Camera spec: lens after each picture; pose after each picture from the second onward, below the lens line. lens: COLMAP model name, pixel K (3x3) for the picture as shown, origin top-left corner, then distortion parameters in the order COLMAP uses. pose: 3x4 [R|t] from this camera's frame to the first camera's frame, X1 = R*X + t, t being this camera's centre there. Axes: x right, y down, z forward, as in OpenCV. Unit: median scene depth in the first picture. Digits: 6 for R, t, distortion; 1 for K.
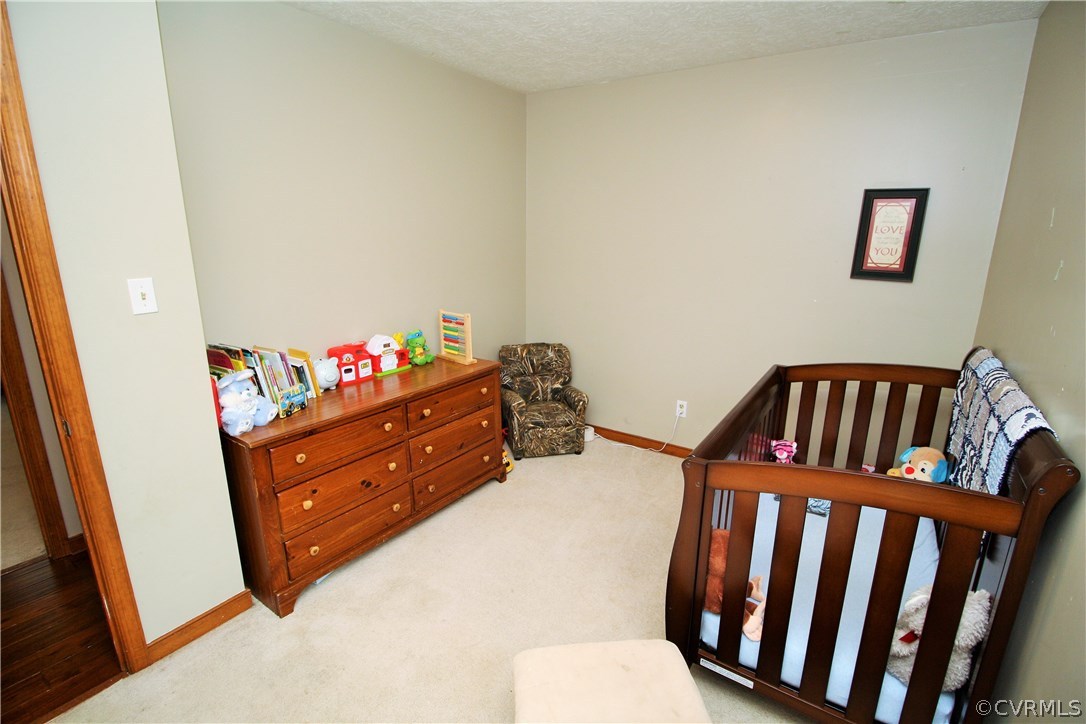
lens RADIAL K [[505.6, 0, 550.4], [0, 505.6, 363.1], [0, 0, 1]] dist [-0.000594, -0.012931]
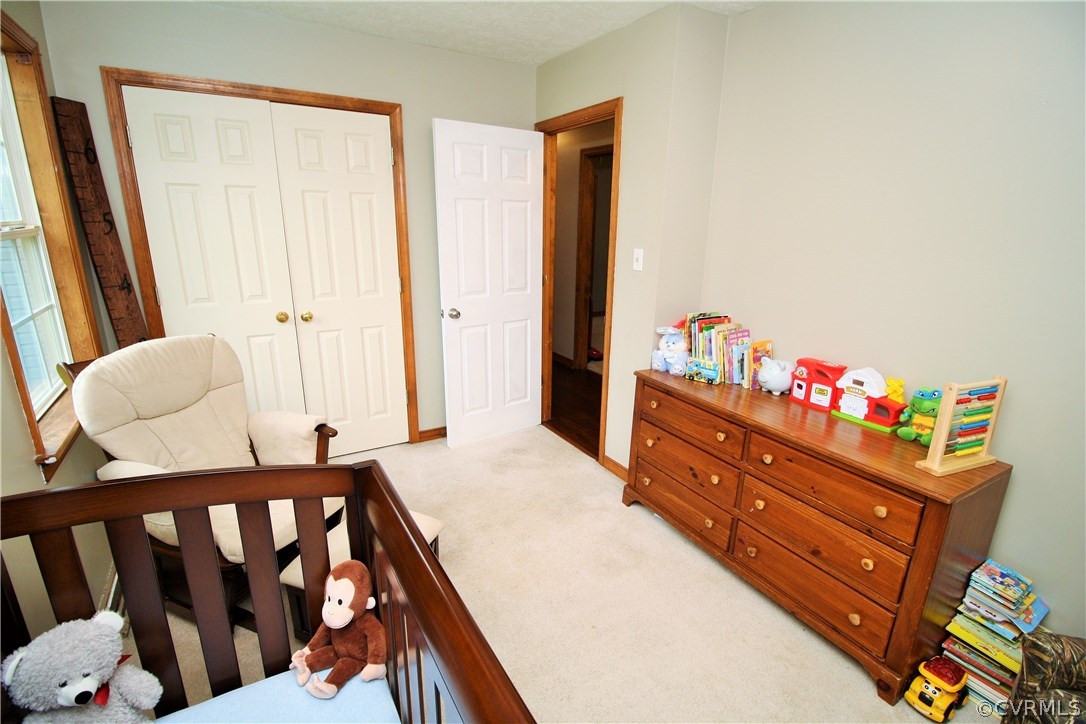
lens RADIAL K [[505.6, 0, 550.4], [0, 505.6, 363.1], [0, 0, 1]] dist [-0.000594, -0.012931]
pose [[-0.422047, 0.231972, -0.876393, 0.534632], [-0.255369, 0.897144, 0.360444, -0.225261], [0.869864, 0.375928, -0.319399, 0.895897]]
